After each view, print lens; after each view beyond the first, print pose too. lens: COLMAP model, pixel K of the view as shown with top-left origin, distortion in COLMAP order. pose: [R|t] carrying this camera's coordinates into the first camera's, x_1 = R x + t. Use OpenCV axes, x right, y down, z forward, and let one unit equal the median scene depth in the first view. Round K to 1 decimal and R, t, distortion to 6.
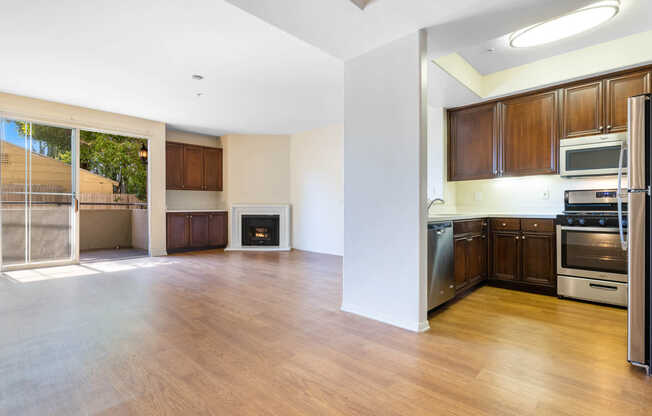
lens RADIAL K [[306.6, 0, 326.0], [0, 306.6, 208.0], [0, 0, 1]] dist [-0.001224, -0.000476]
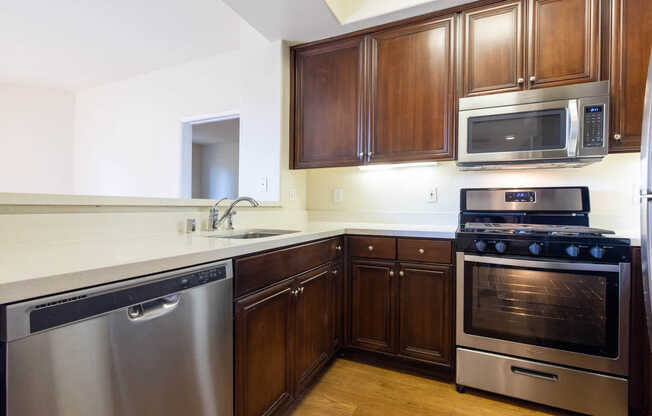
lens RADIAL K [[306.6, 0, 326.0], [0, 306.6, 208.0], [0, 0, 1]] dist [-0.001224, -0.000476]
pose [[0.943157, 0.011548, 0.332146, 0.343183], [-0.011527, 0.999931, -0.002033, -0.015475], [-0.332147, -0.001911, 0.943226, 0.542698]]
